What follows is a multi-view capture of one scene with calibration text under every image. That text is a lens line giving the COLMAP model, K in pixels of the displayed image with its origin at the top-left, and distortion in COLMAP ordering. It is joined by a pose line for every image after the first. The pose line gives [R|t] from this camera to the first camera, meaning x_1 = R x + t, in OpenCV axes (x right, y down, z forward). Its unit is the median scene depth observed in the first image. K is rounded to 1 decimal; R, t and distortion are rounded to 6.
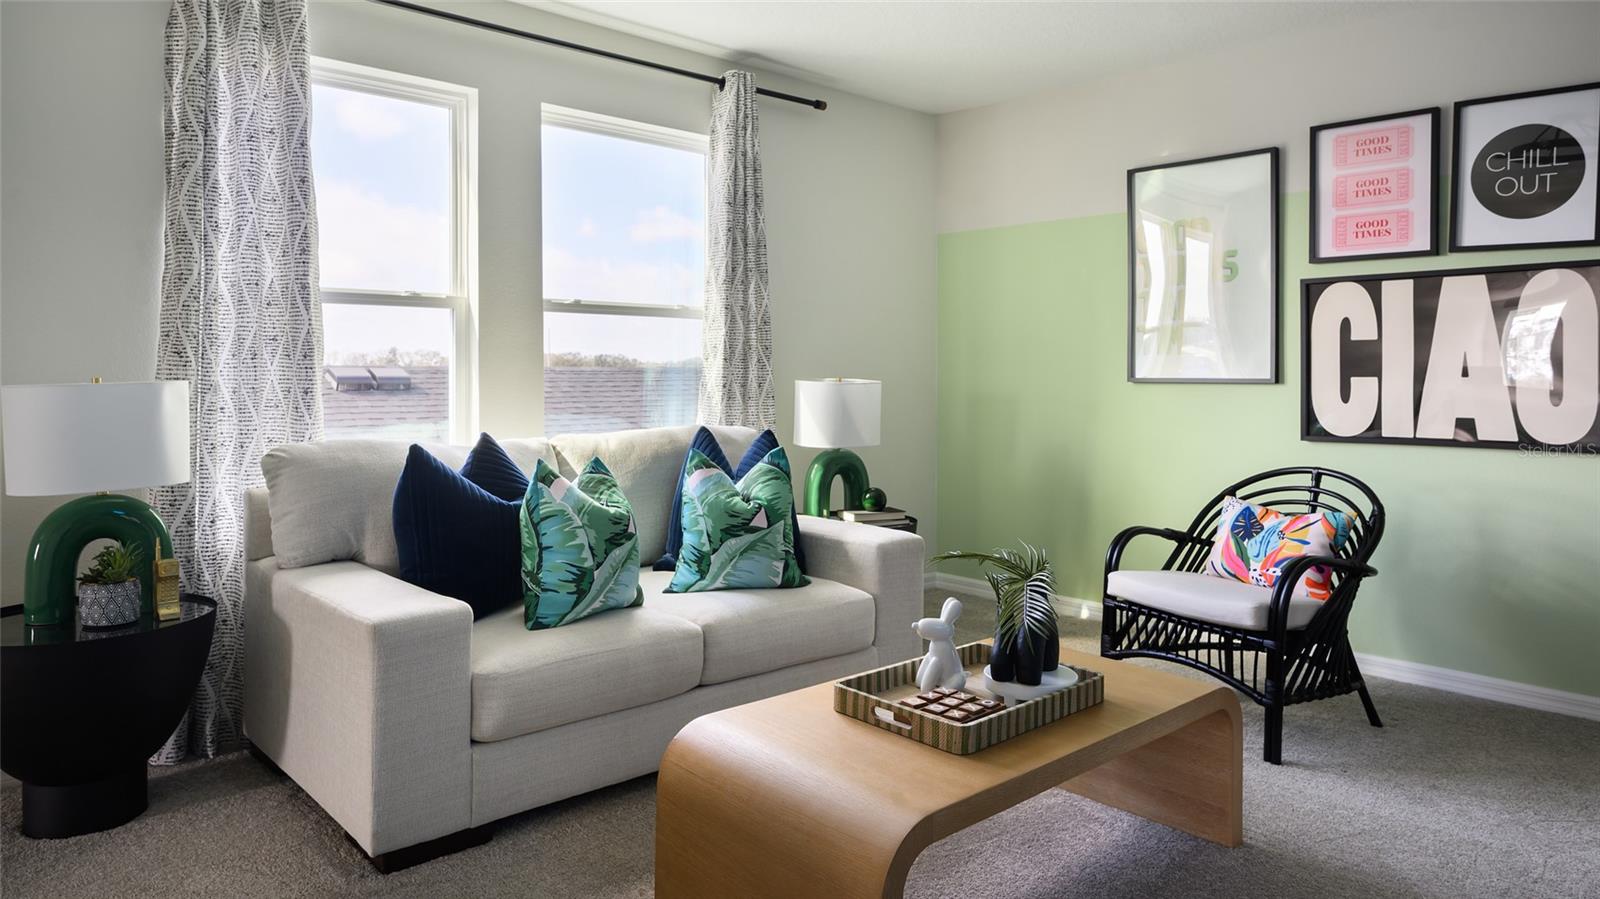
lens RADIAL K [[1039.2, 0, 800.0], [0, 1039.2, 449.5], [0, 0, 1]] dist [-0.003155, -0.000397]
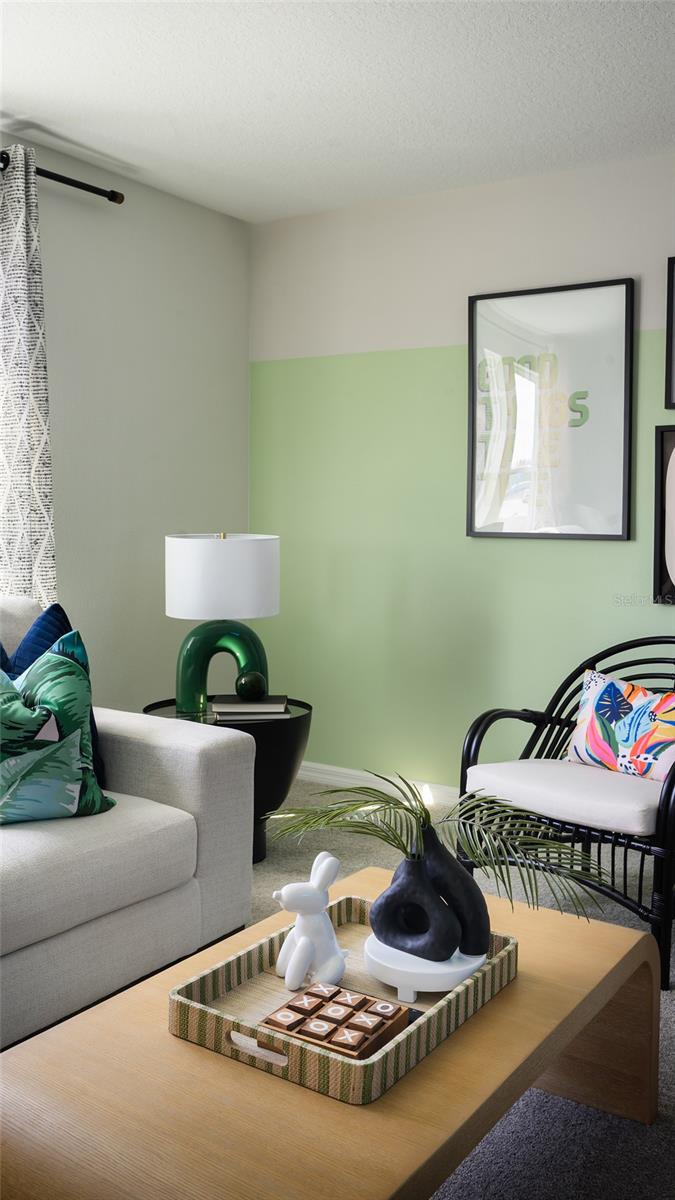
lens RADIAL K [[1183.7, 0, 337.5], [0, 1183.7, 600.0], [0, 0, 1]] dist [-0.008870, -0.007297]
pose [[0.977679, -0.004659, 0.210050, -0.012606], [0.005702, 0.999974, -0.004359, -0.020329], [-0.210025, 0.005459, 0.977681, 0.111468]]
